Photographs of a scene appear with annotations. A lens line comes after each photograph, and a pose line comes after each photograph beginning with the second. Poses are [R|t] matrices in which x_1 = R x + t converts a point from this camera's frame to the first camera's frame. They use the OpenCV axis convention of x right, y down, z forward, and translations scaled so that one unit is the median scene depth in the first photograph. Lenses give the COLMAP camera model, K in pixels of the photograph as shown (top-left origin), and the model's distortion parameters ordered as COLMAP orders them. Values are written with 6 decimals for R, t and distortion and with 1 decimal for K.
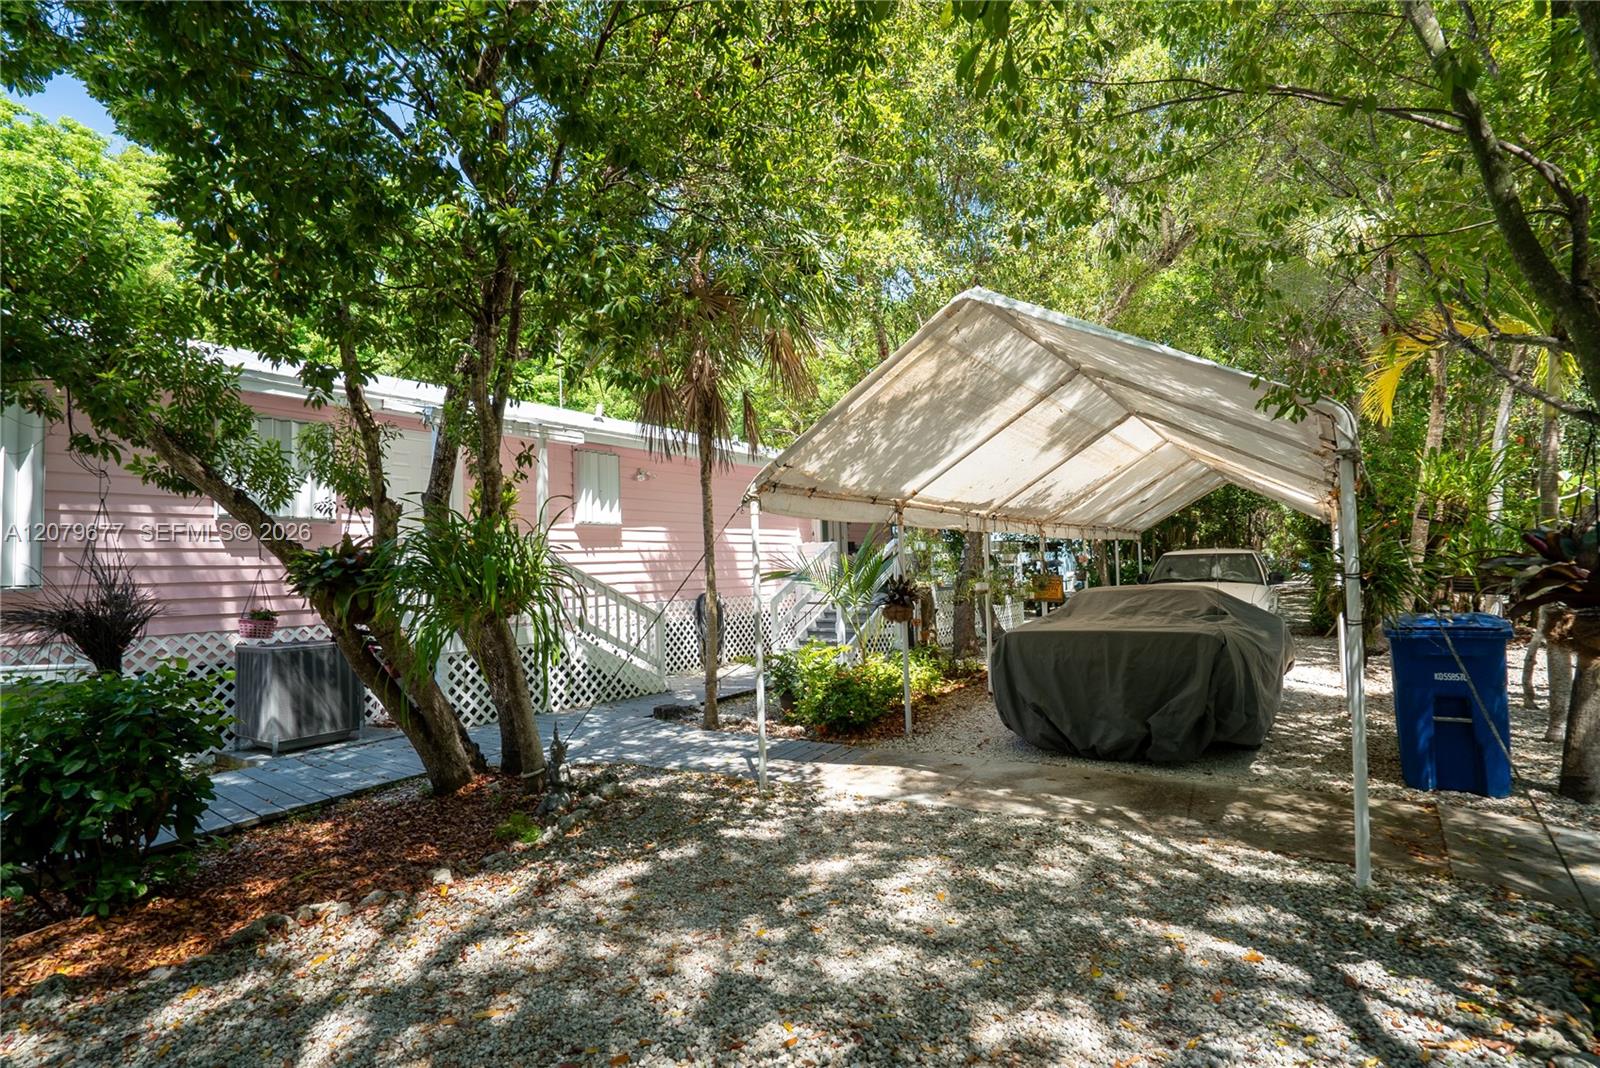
lens RADIAL K [[755.9, 0, 800.0], [0, 755.9, 534.0], [0, 0, 1]] dist [-0.000780, -0.000028]
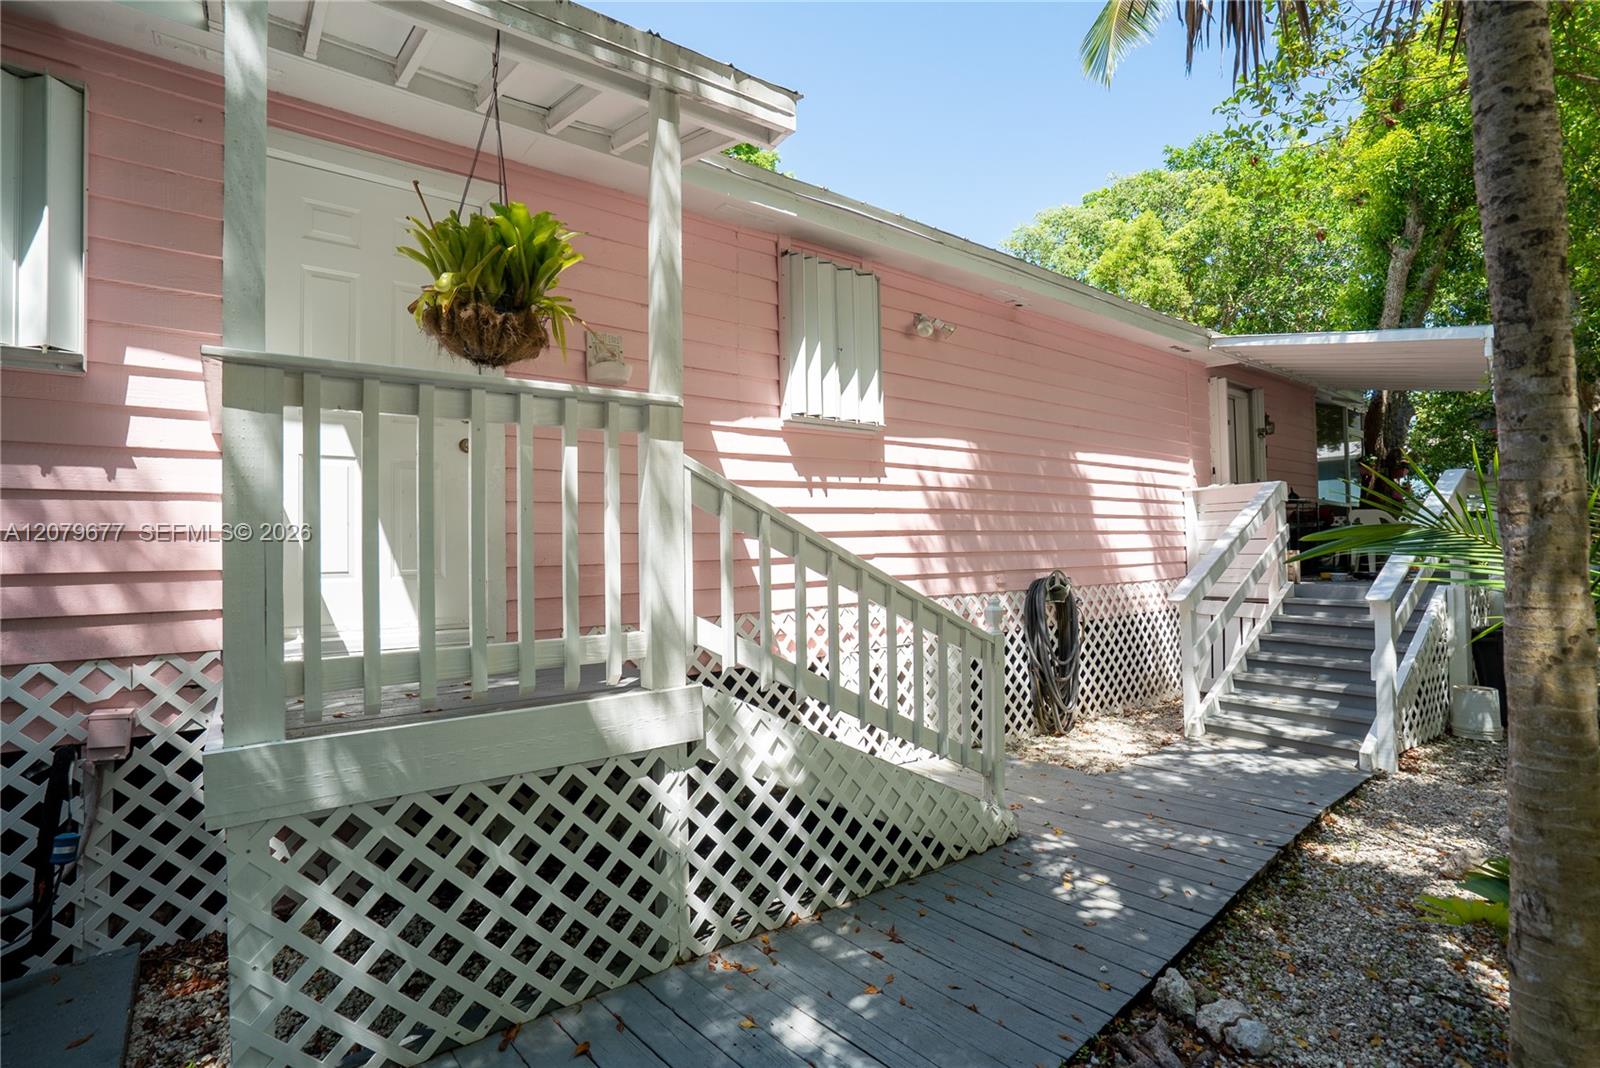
lens RADIAL K [[735.8, 0, 800.0], [0, 735.8, 534.0], [0, 0, 1]] dist [0.000245, 0.000027]
pose [[0.953305, 0.006573, -0.301937, -0.157107], [0.003977, 0.999403, 0.034315, 0.037871], [0.301982, -0.033914, 0.952710, 0.585811]]
